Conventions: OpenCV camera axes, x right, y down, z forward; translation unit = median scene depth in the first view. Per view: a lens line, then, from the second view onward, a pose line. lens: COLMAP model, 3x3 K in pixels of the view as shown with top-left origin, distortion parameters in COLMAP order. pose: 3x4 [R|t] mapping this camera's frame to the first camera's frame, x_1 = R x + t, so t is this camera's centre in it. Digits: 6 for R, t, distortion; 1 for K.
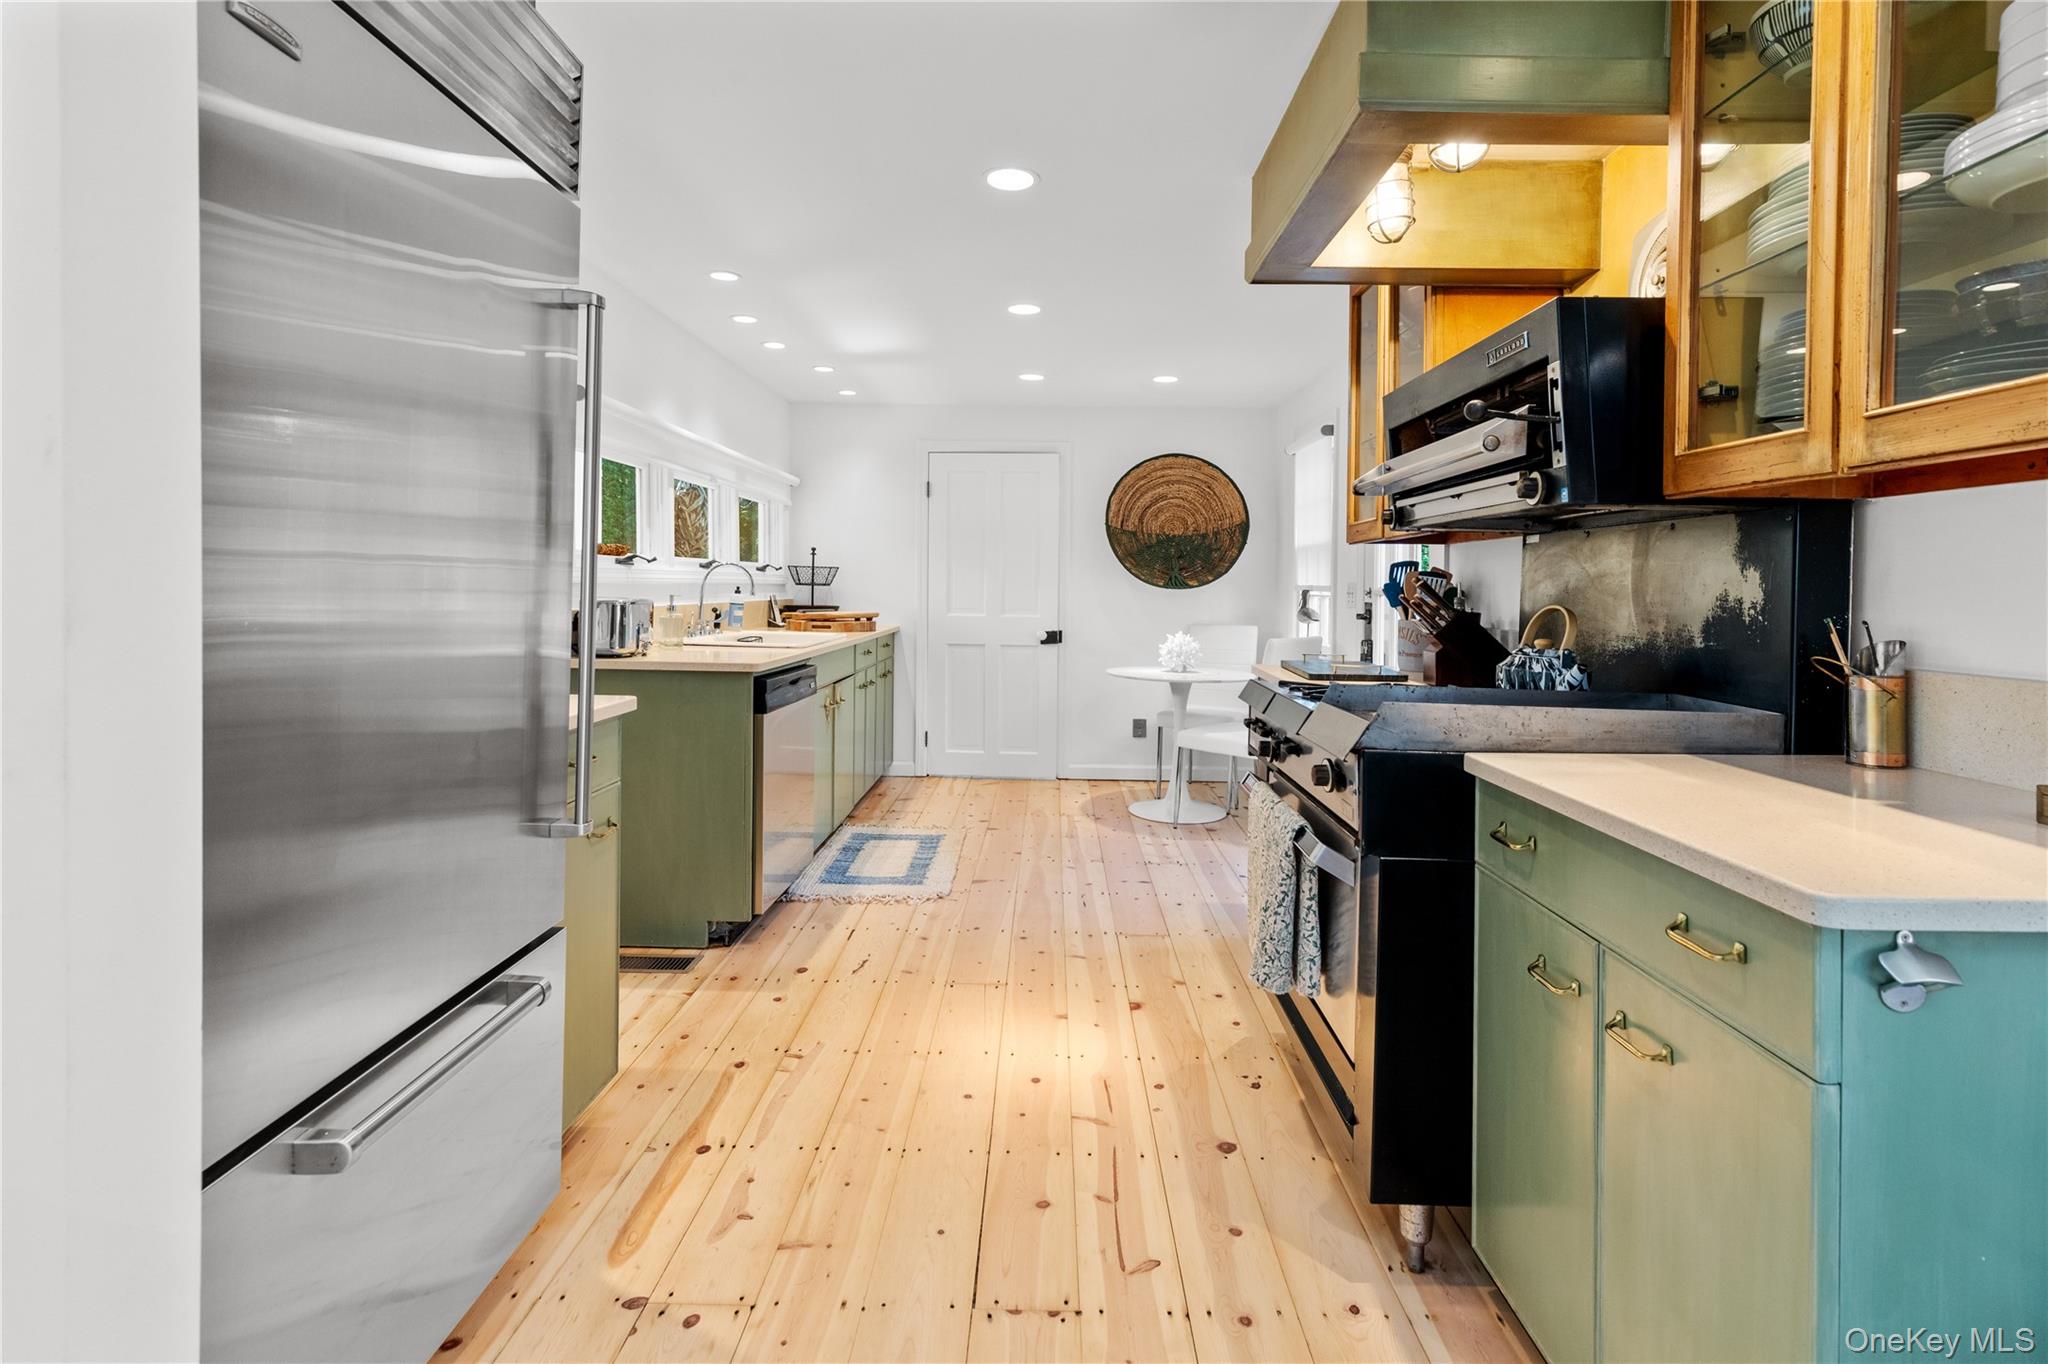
lens RADIAL K [[964.0, 0, 1031.1], [0, 964.0, 582.1], [0, 0, 1]] dist [-0.001434, -0.000003]
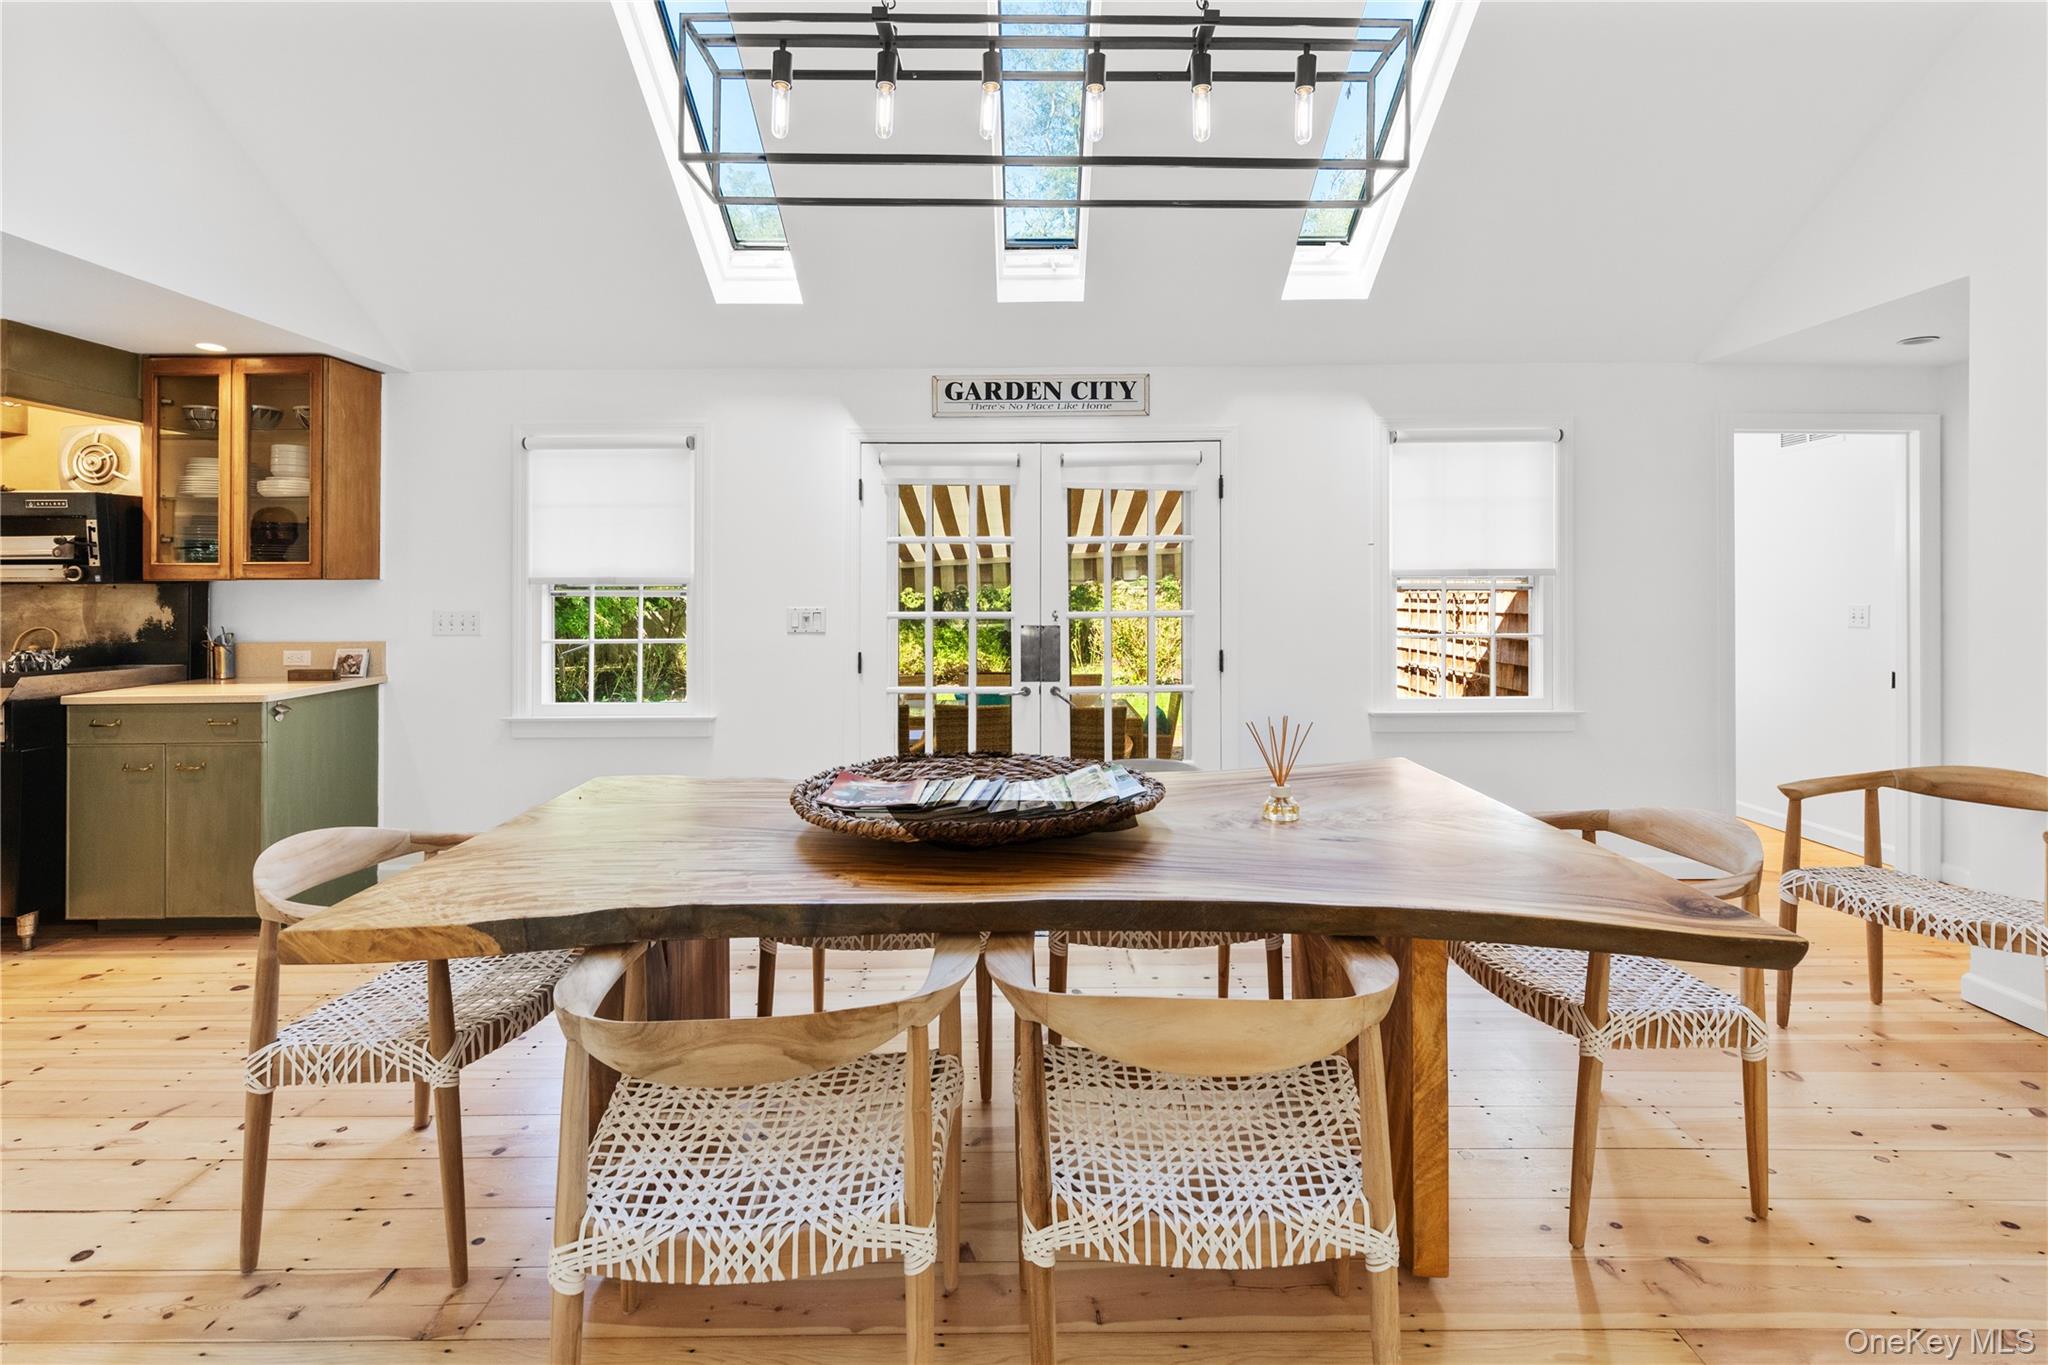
lens RADIAL K [[964.0, 0, 1031.1], [0, 964.0, 582.6], [0, 0, 1]] dist [-0.001434, -0.000003]
pose [[-0.031082, -0.005932, 0.999499, -2.081910], [0.002436, 0.999979, 0.006011, -0.102674], [-0.999514, 0.002621, -0.031067, -1.319292]]
